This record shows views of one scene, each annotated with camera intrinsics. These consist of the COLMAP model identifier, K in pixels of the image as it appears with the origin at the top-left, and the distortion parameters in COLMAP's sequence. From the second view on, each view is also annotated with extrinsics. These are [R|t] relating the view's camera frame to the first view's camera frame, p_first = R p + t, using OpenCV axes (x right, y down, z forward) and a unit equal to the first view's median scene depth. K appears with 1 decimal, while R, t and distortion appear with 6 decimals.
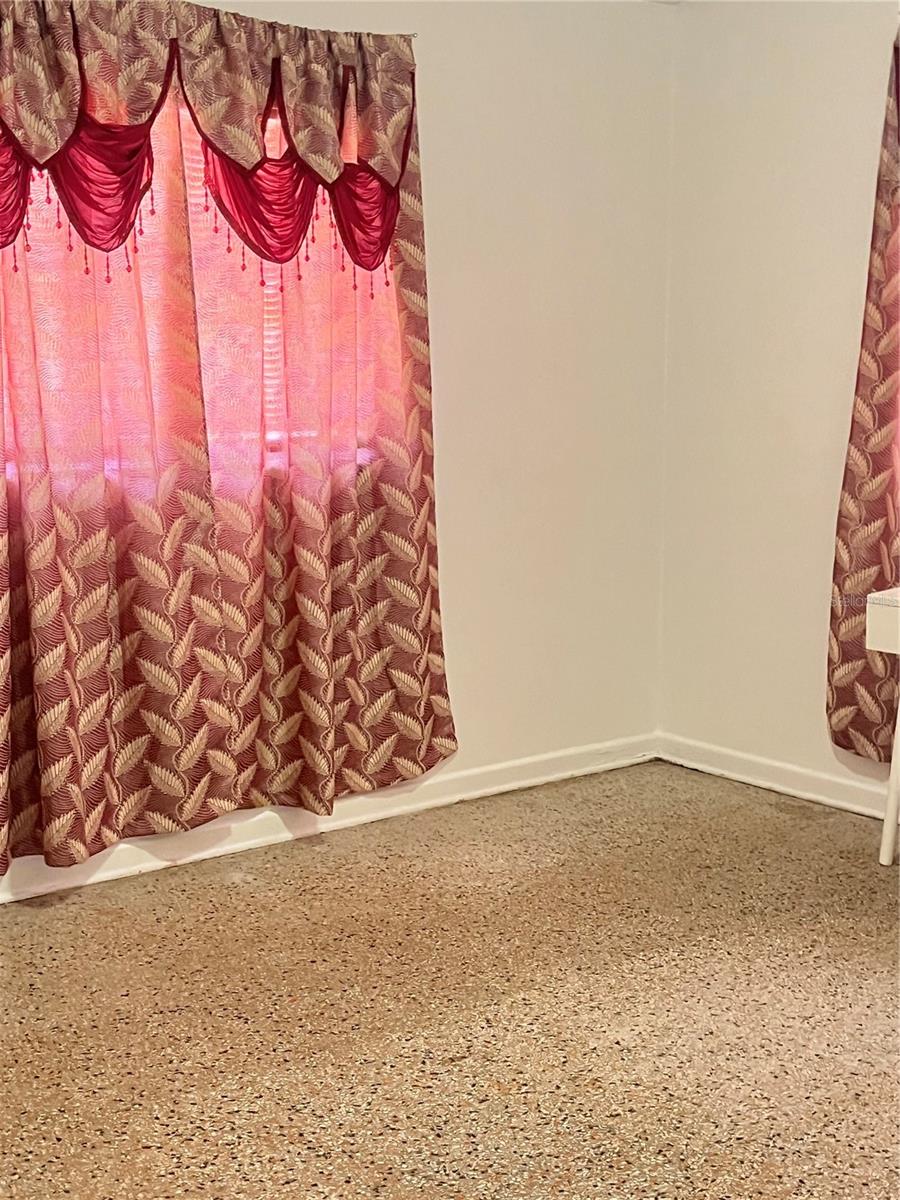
lens RADIAL K [[1663.5, 0, 449.6], [0, 1663.5, 599.4], [0, 0, 1]] dist [0.007956, 0.000000]
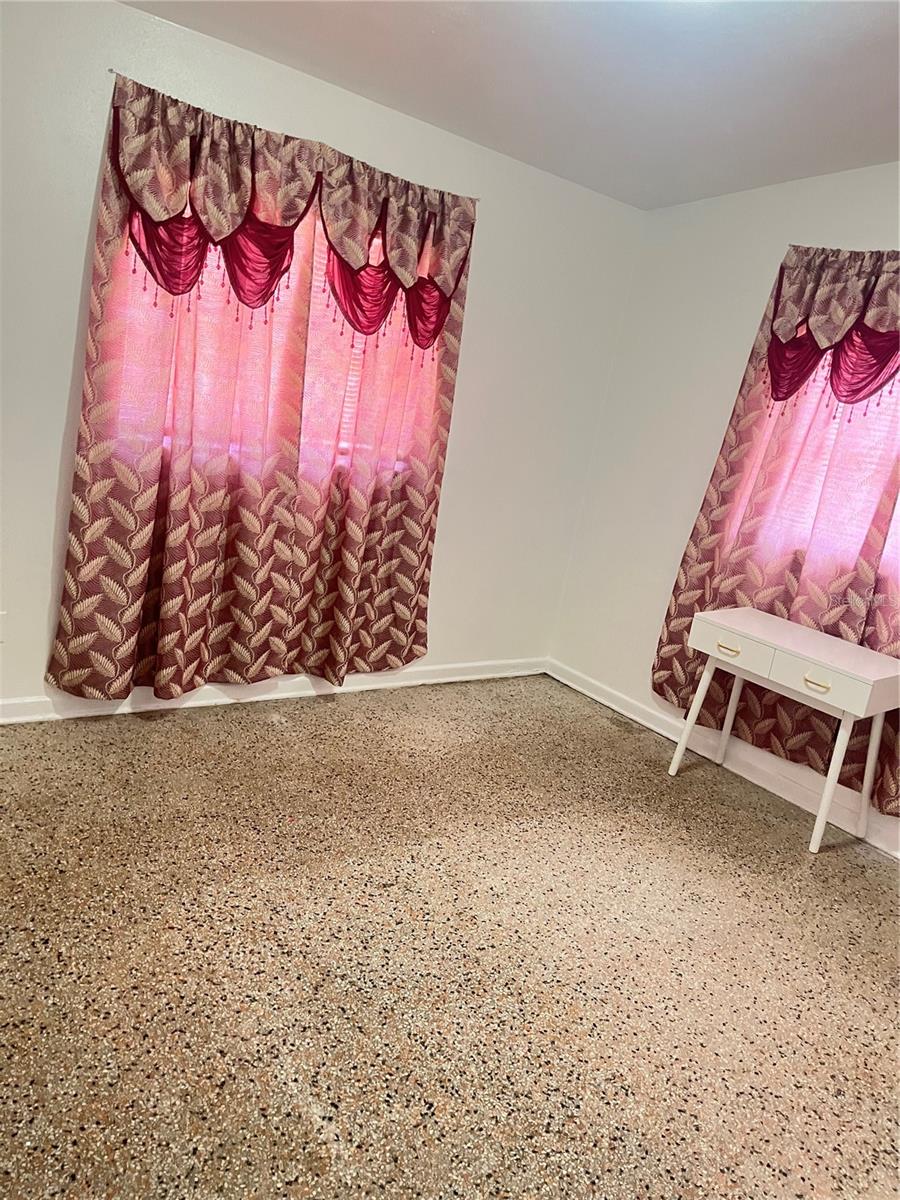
lens RADIAL K [[908.5, 0, 468.3], [0, 908.5, 607.6], [0, 0, 1]] dist [0.002505, 0.000564]
pose [[0.983889, 0.172904, 0.045466, -0.003899], [-0.176589, 0.979582, 0.096101, -0.055770], [-0.027922, -0.102582, 0.994333, 0.145115]]
